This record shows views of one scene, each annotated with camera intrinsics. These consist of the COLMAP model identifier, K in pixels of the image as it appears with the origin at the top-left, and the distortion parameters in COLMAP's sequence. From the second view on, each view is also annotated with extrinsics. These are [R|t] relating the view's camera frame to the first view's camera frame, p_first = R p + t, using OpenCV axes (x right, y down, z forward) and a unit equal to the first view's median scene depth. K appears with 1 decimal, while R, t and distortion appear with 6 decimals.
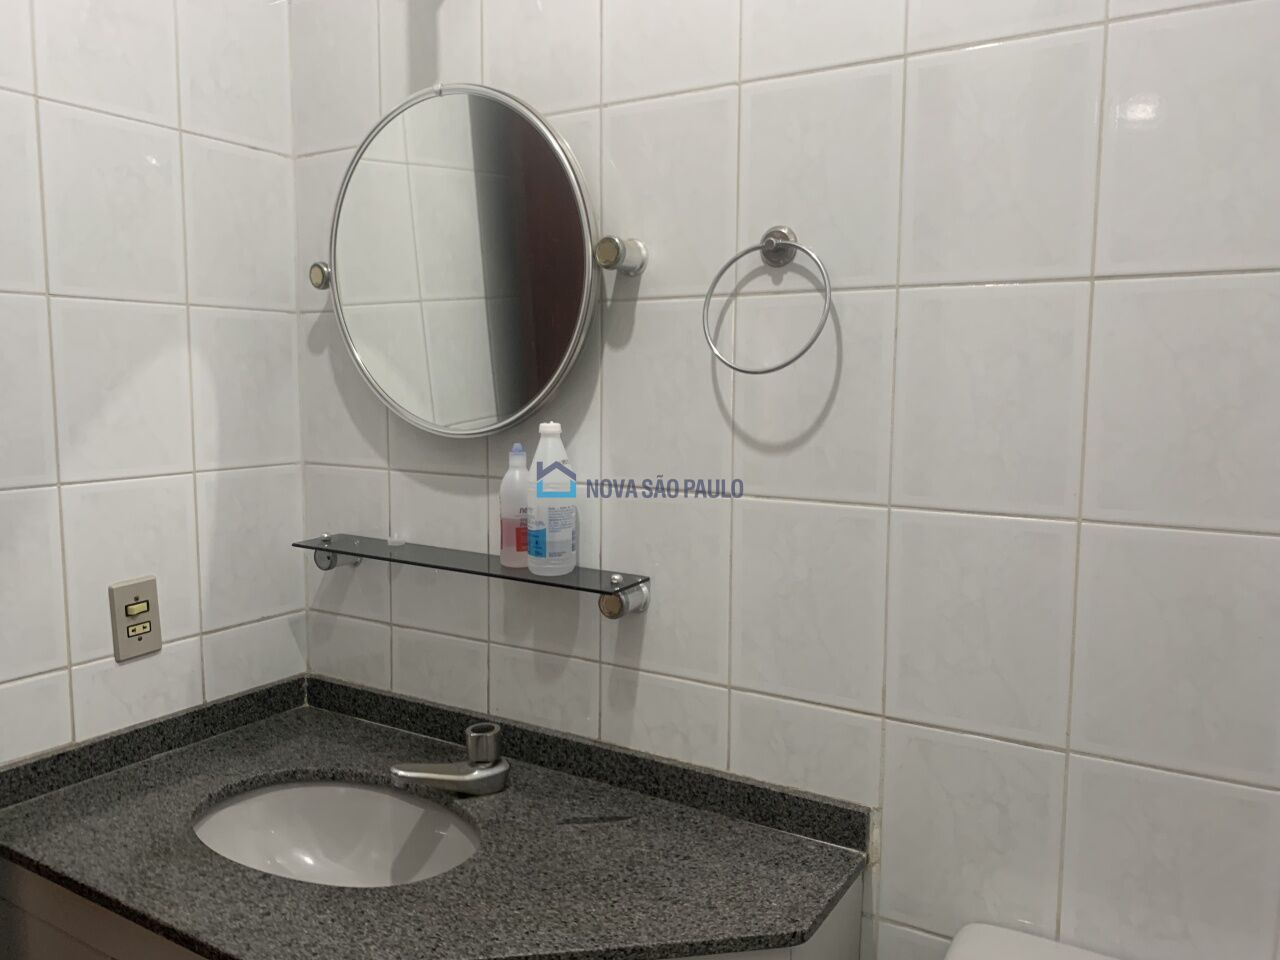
lens RADIAL K [[995.9, 0, 632.3], [0, 995.9, 482.5], [0, 0, 1]] dist [0.064061, -0.092028]
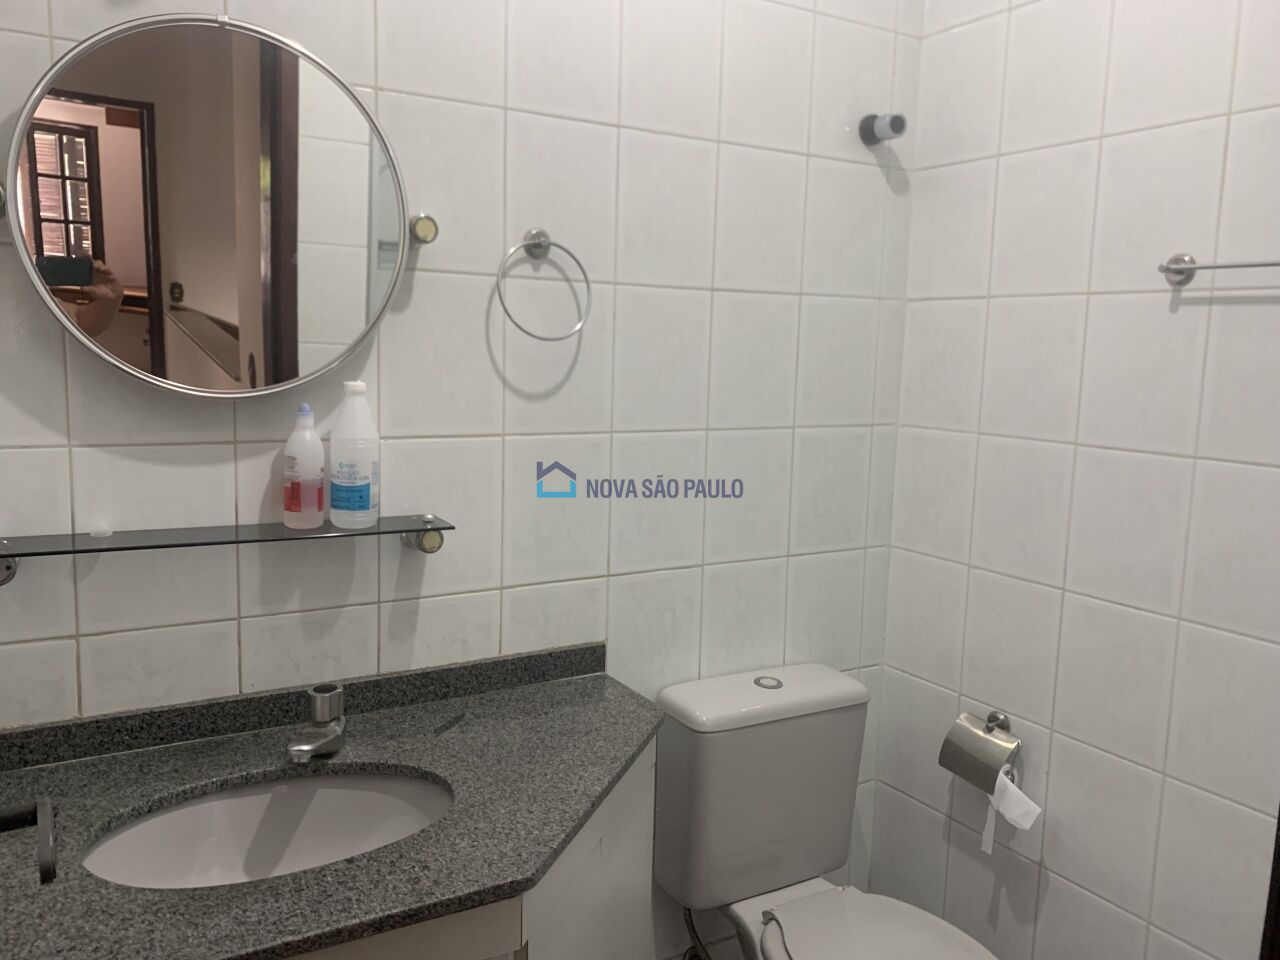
lens RADIAL K [[995.9, 0, 635.0], [0, 995.9, 474.3], [0, 0, 1]] dist [0.064061, -0.092028]
pose [[0.452103, -0.108970, 0.885285, -0.897779], [0.068029, 0.993831, 0.087590, -0.036318], [-0.889368, 0.020625, 0.456727, 0.263937]]
